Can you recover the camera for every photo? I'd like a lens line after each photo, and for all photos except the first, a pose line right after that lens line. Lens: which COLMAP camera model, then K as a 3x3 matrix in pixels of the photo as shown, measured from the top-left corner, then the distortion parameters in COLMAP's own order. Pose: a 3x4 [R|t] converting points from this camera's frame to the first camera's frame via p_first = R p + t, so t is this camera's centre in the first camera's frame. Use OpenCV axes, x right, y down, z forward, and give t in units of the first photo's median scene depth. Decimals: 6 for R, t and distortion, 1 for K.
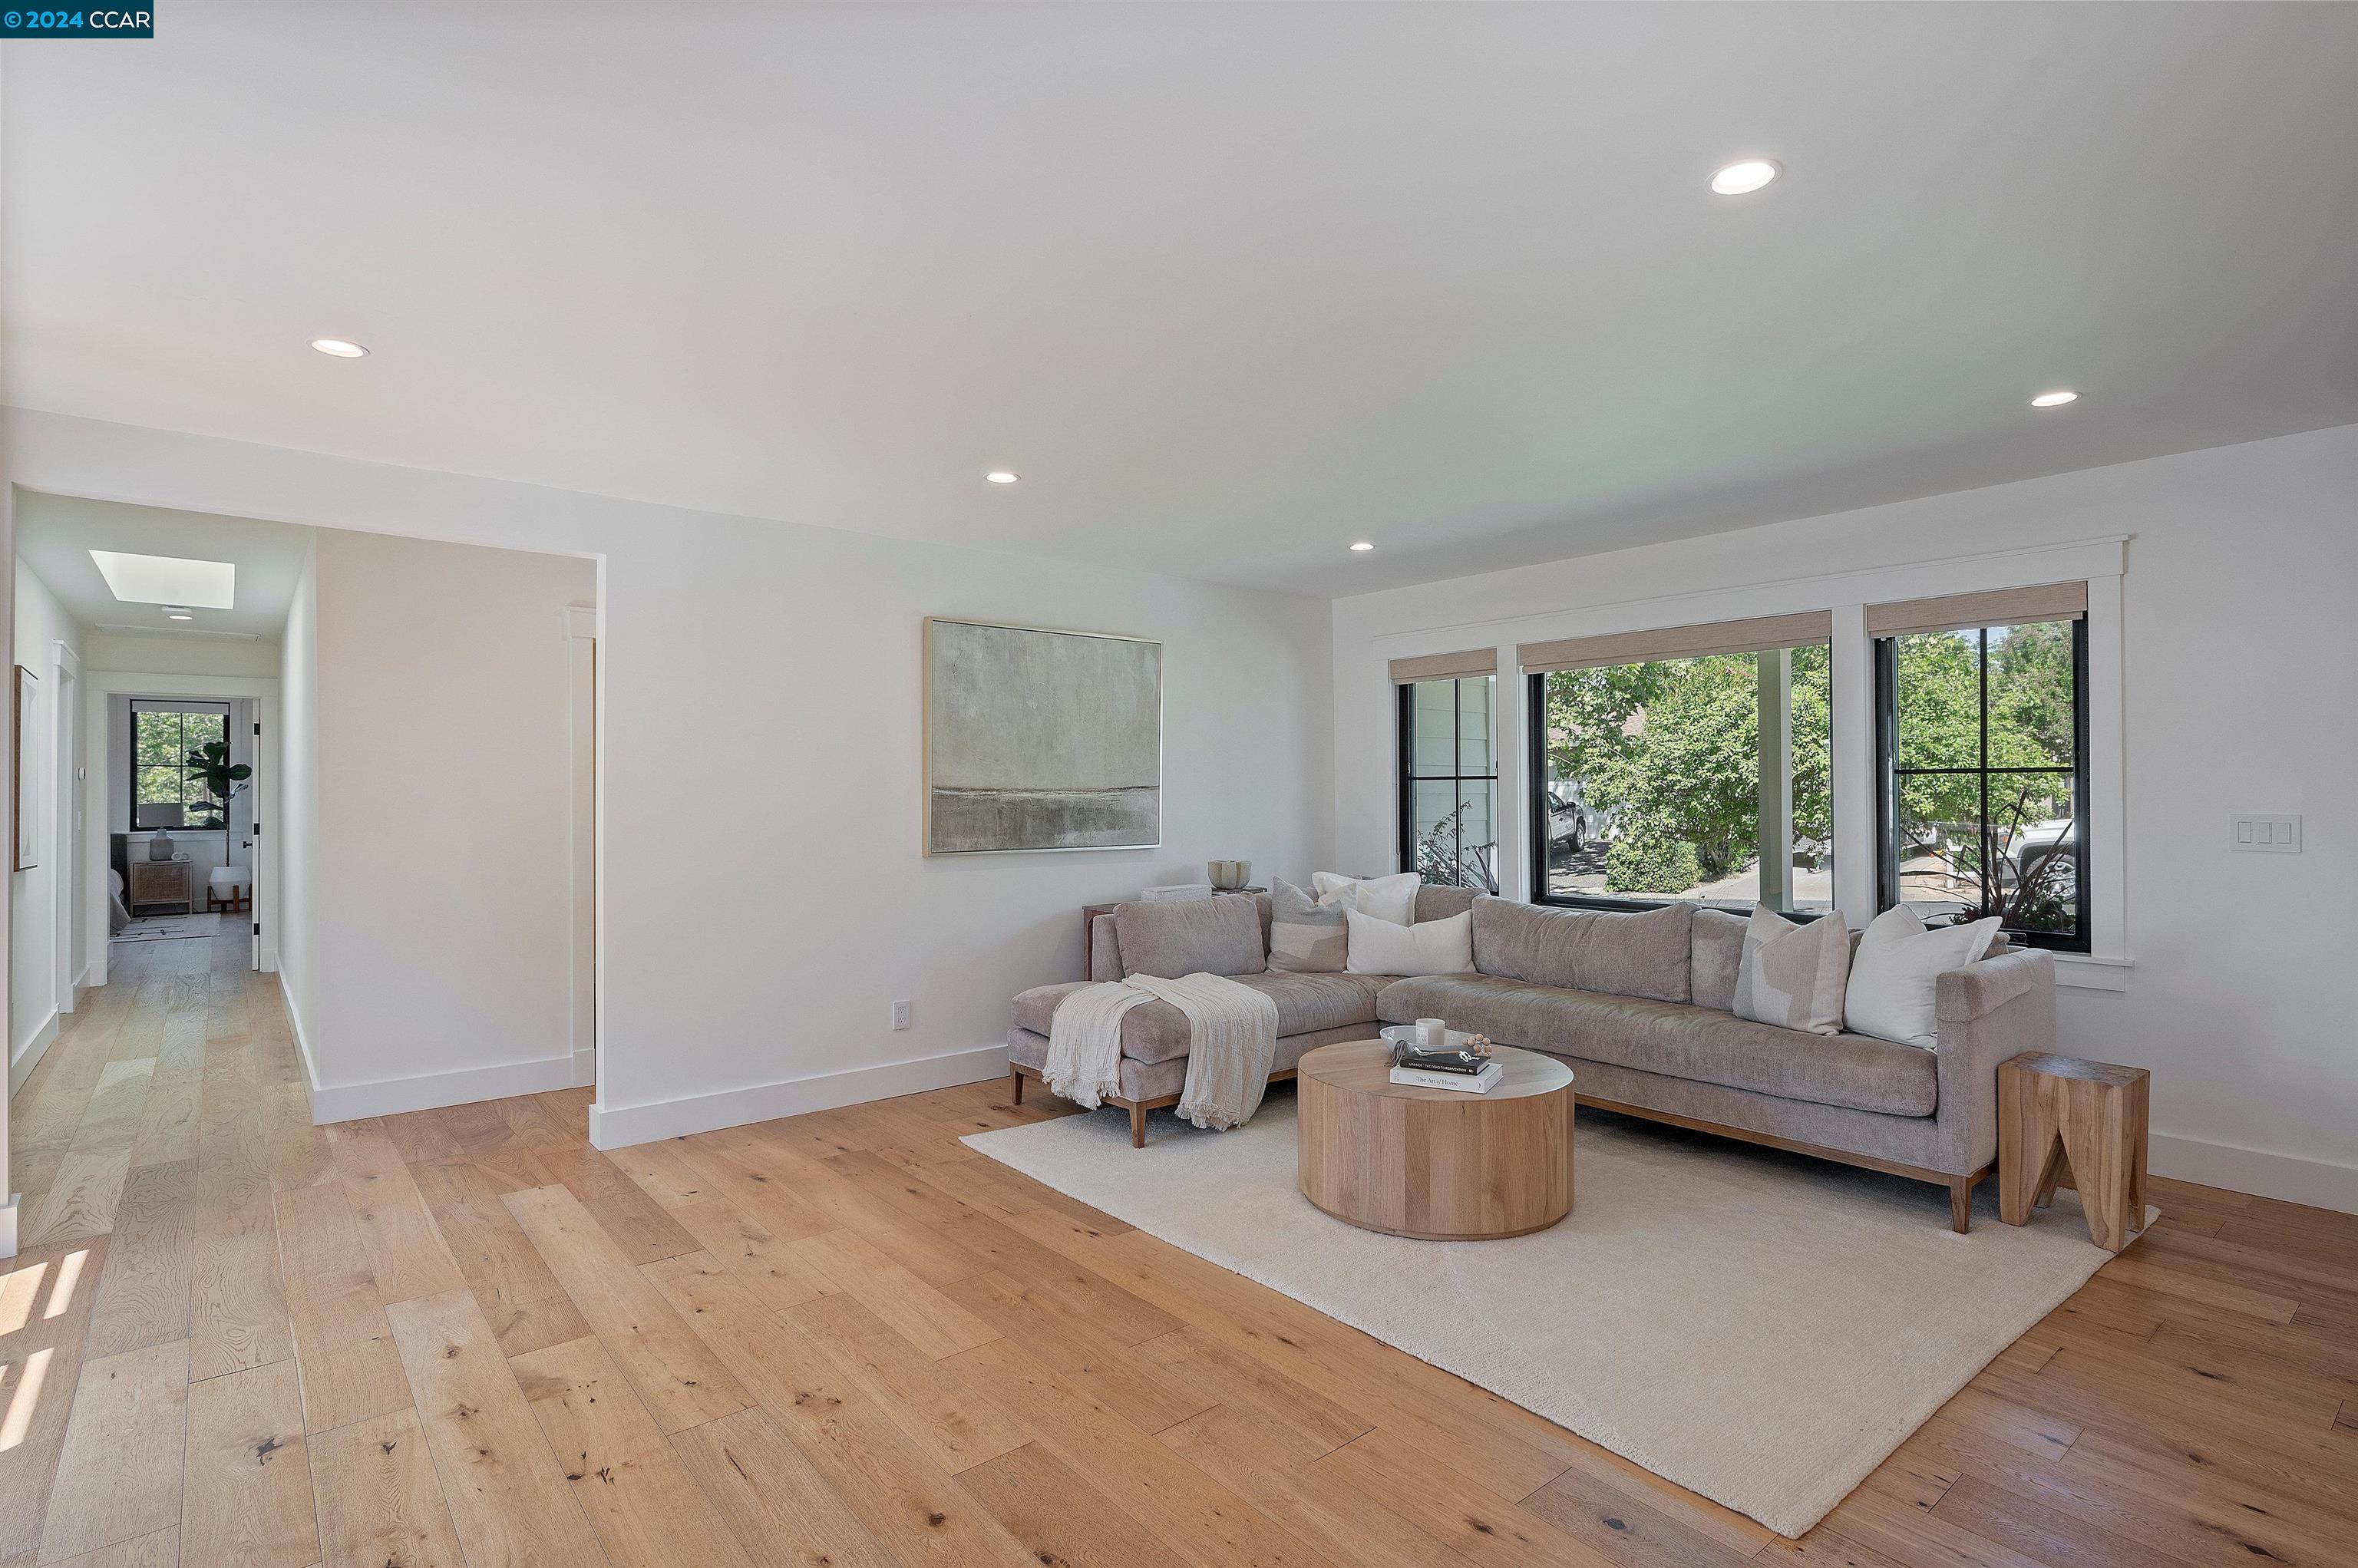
lens RADIAL K [[1162.3, 0, 1186.2], [0, 1162.3, 782.5], [0, 0, 1]] dist [-0.001180, 0.001154]
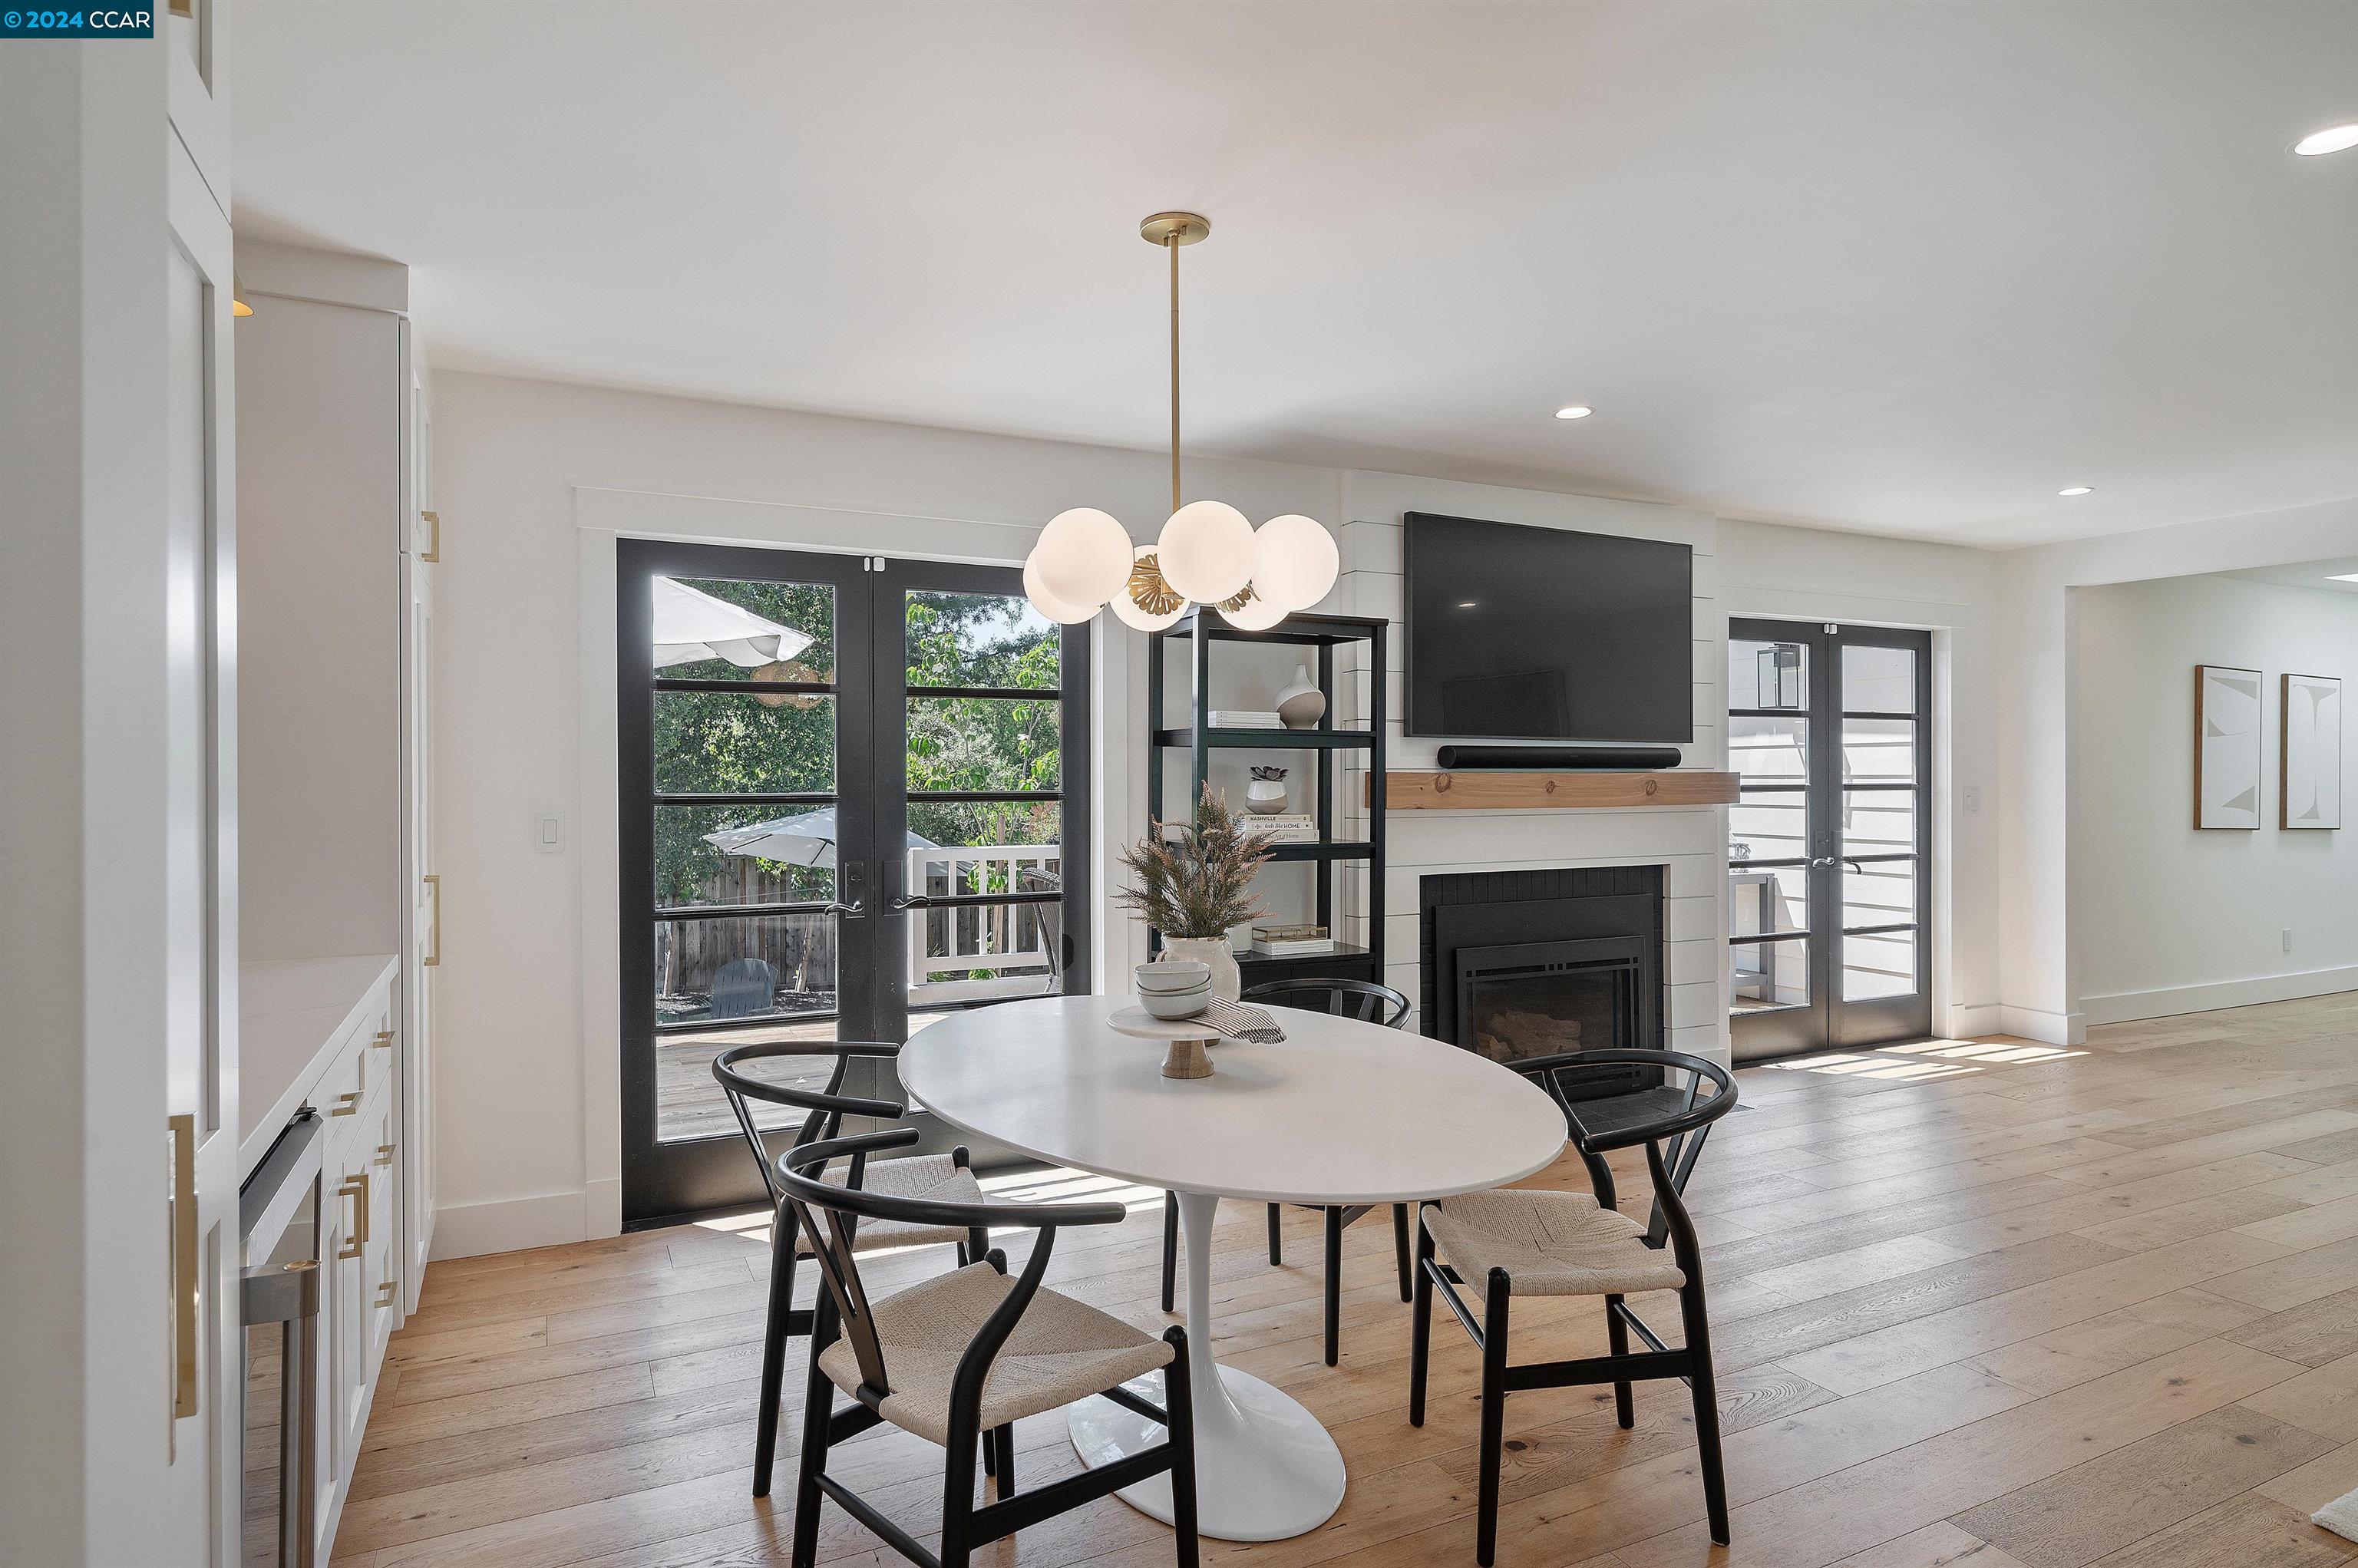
lens RADIAL K [[1309.7, 0, 1179.0], [0, 1309.7, 784.0], [0, 0, 1]] dist [0.003798, -0.000516]
pose [[-0.238194, 0.009446, -0.971172, 0.737623], [0.007802, 0.999939, 0.007812, 0.001668], [0.971186, -0.005717, -0.238253, 0.132226]]
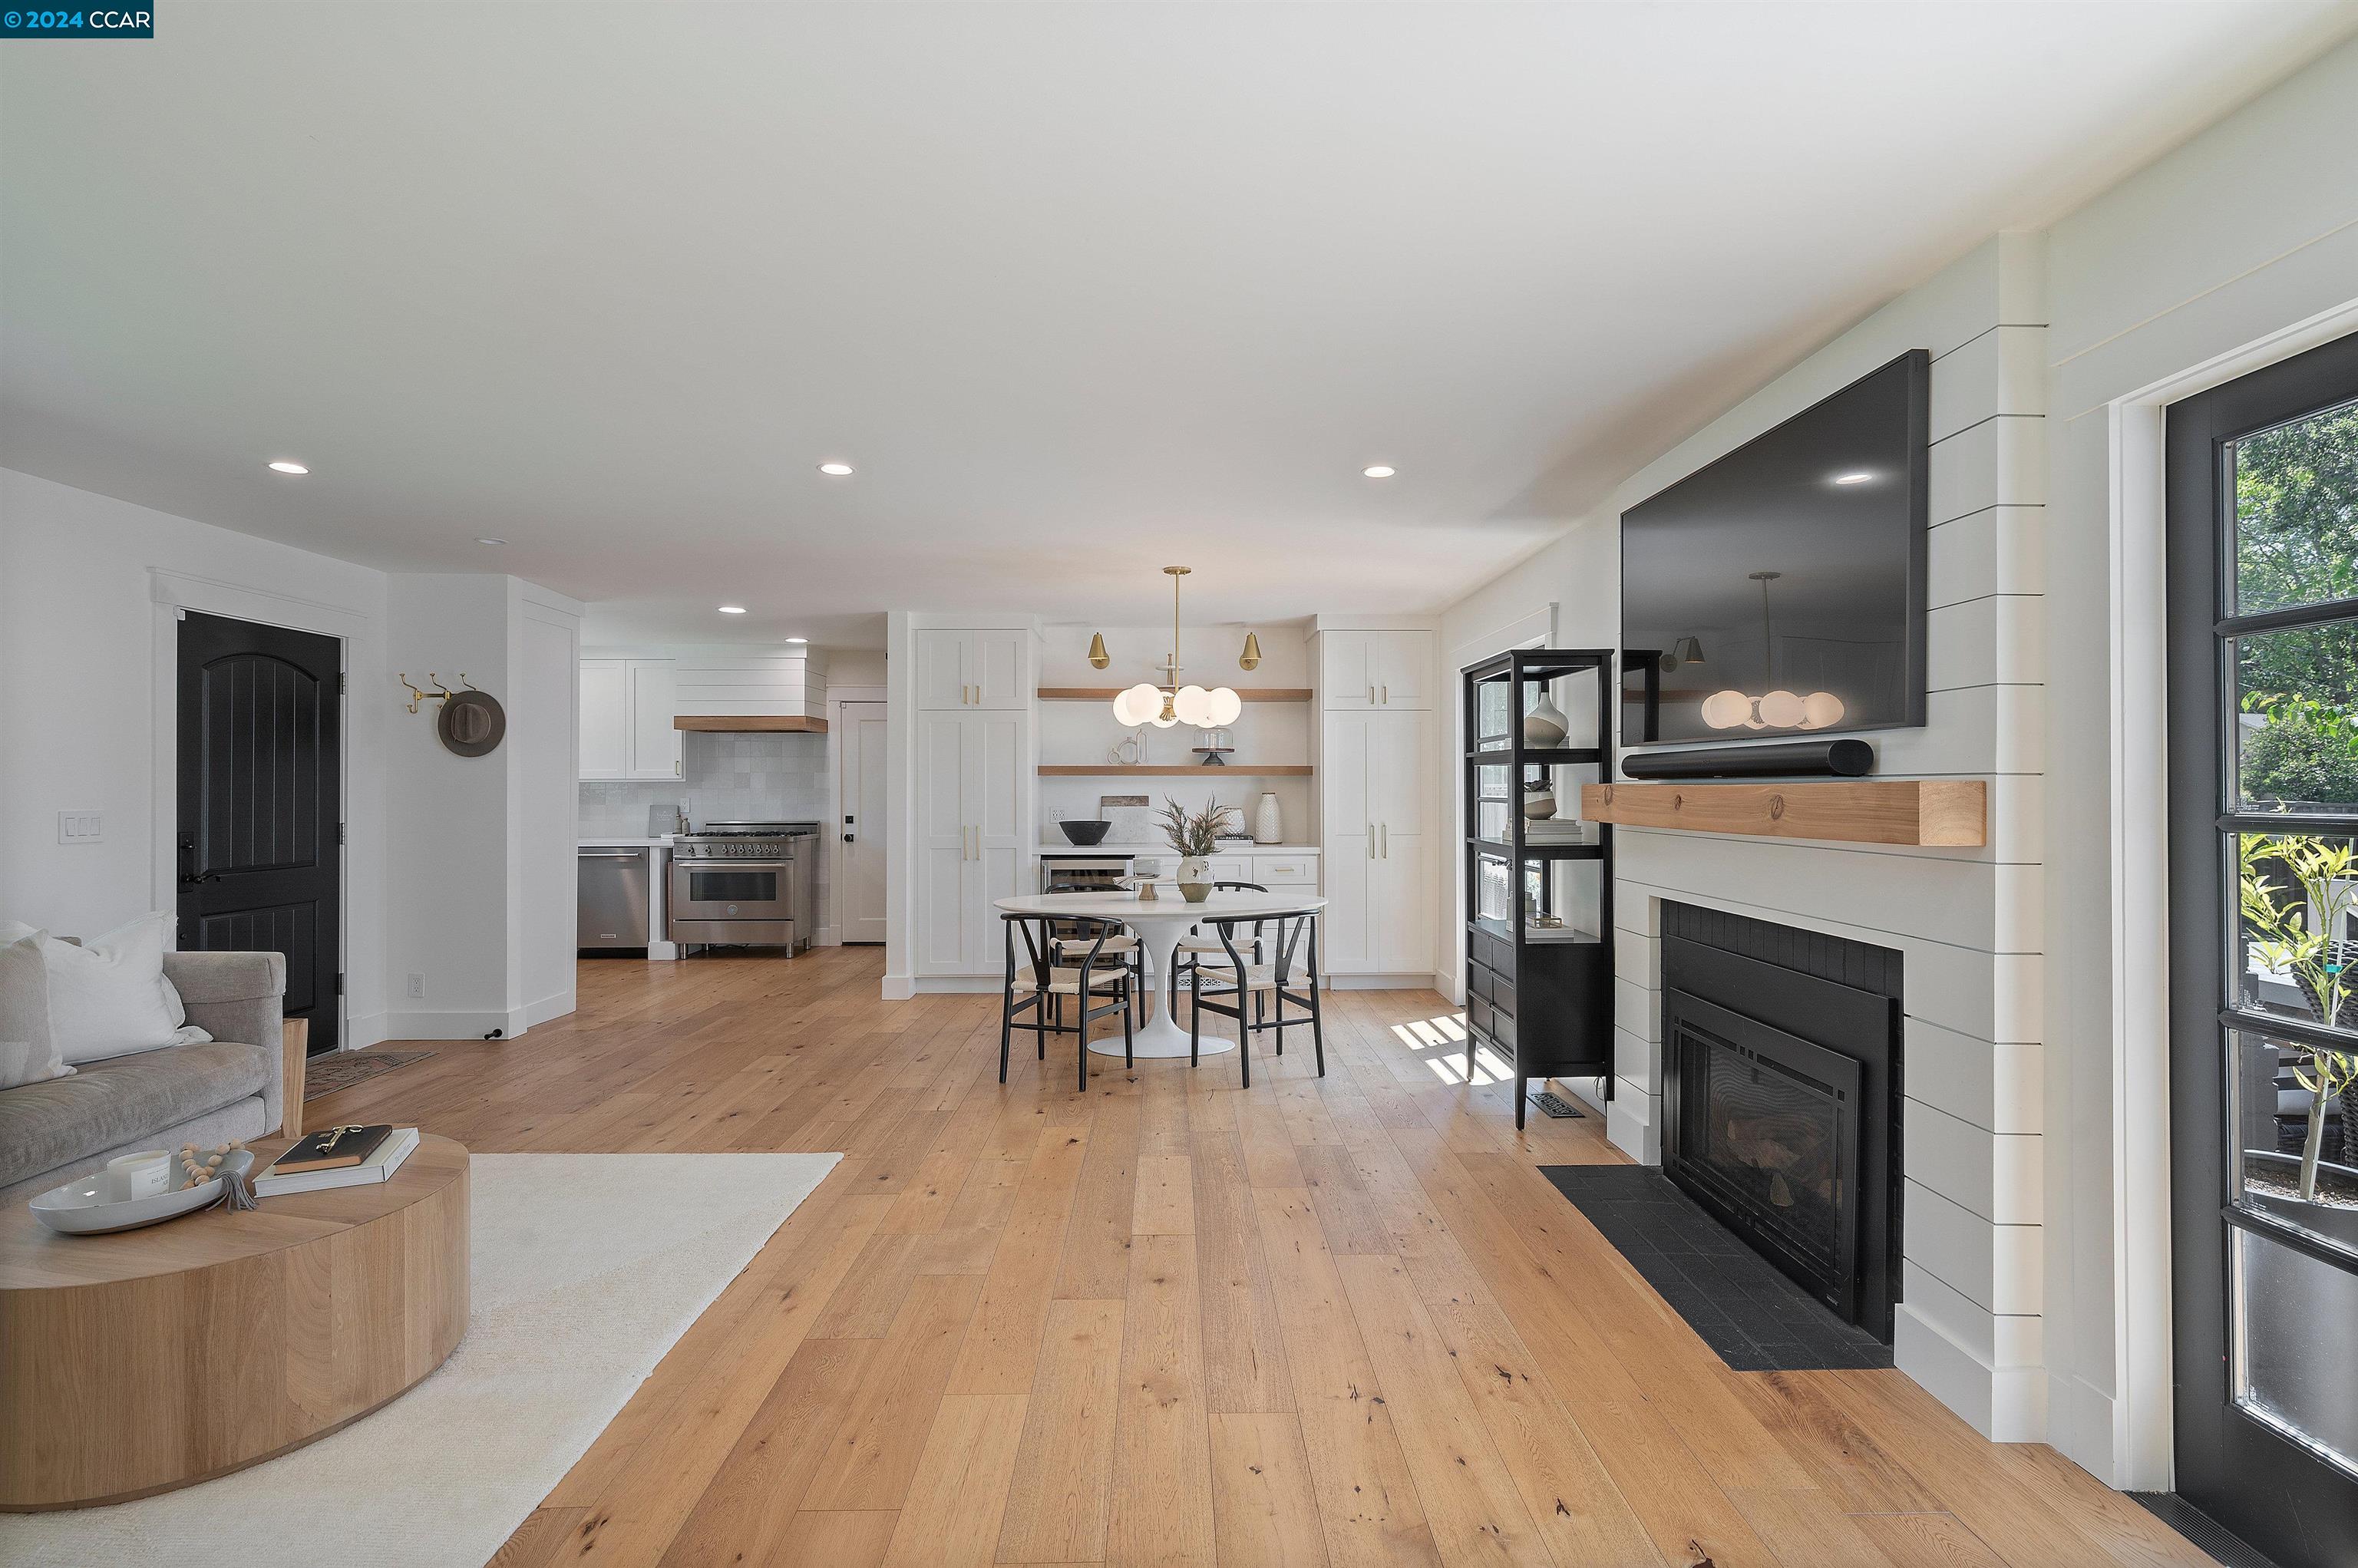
lens RADIAL K [[1080.7, 0, 1184.5], [0, 1080.7, 779.4], [0, 0, 1]] dist [0.001124, 0.000178]
pose [[-0.776402, 0.008761, 0.630177, -0.452910], [0.001036, 0.999920, -0.012625, 0.007693], [-0.630238, -0.009150, -0.776348, 0.838274]]
